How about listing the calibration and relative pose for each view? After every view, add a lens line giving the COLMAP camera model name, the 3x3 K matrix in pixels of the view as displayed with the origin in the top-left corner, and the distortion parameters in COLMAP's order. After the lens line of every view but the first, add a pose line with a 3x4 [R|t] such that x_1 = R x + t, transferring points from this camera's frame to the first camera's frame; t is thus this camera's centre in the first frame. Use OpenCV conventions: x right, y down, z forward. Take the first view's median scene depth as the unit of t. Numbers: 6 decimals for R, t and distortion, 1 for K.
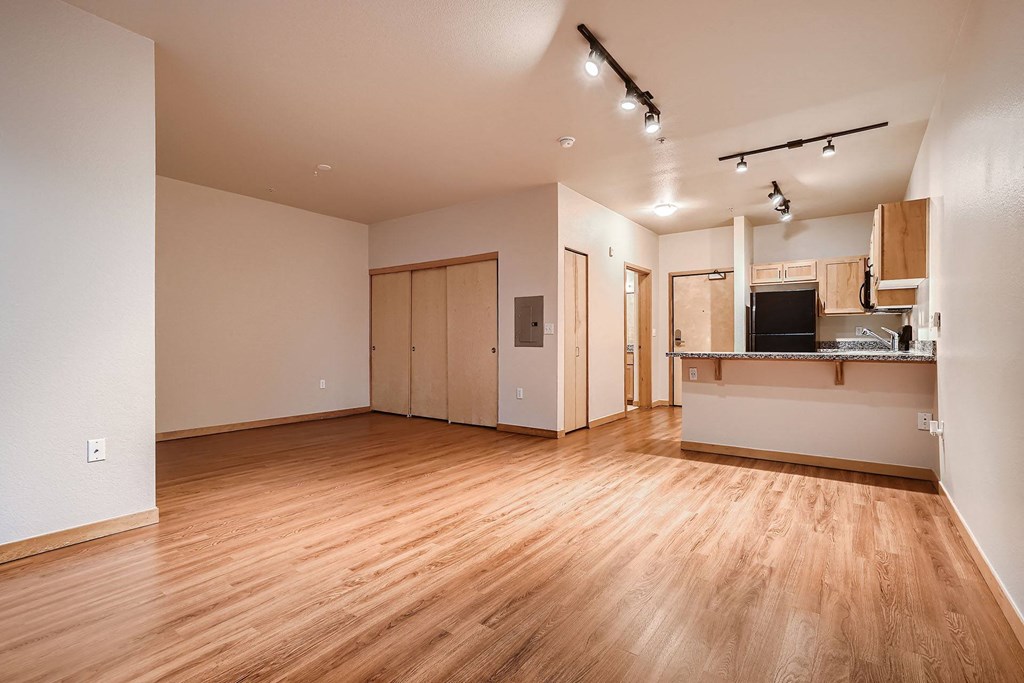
lens RADIAL K [[469.3, 0, 517.3], [0, 469.3, 340.3], [0, 0, 1]] dist [-0.011088, -0.000320]
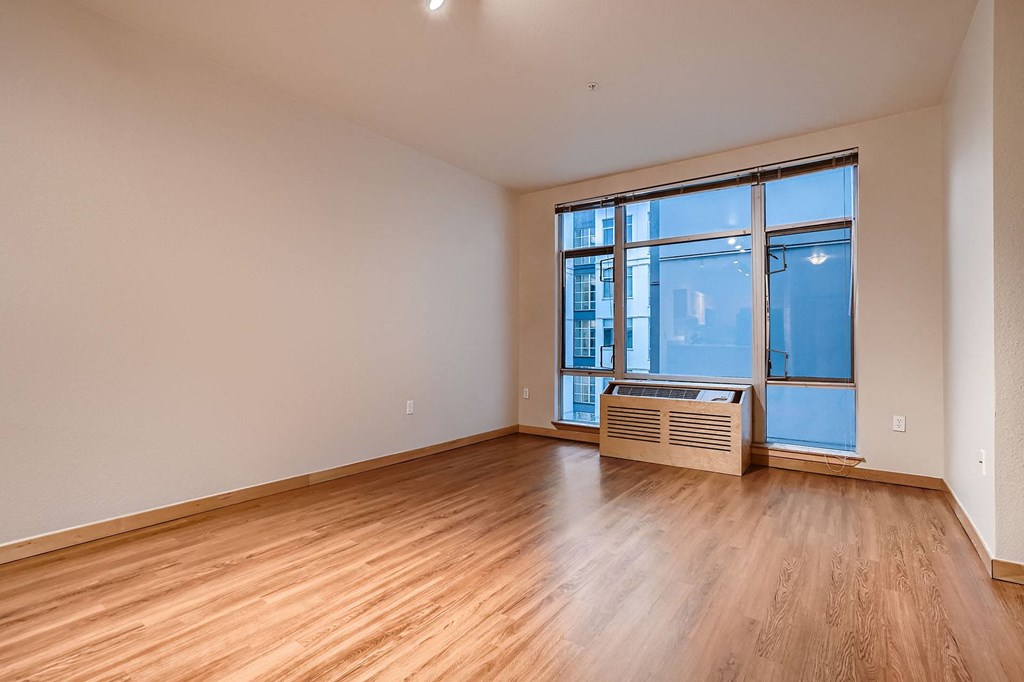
lens RADIAL K [[469.3, 0, 517.3], [0, 469.3, 339.8], [0, 0, 1]] dist [-0.011088, -0.000320]
pose [[-0.999990, -0.004384, 0.000495, 0.020390], [-0.004388, 0.999961, -0.007689, 0.004211], [-0.000461, -0.007691, -0.999970, 1.921388]]
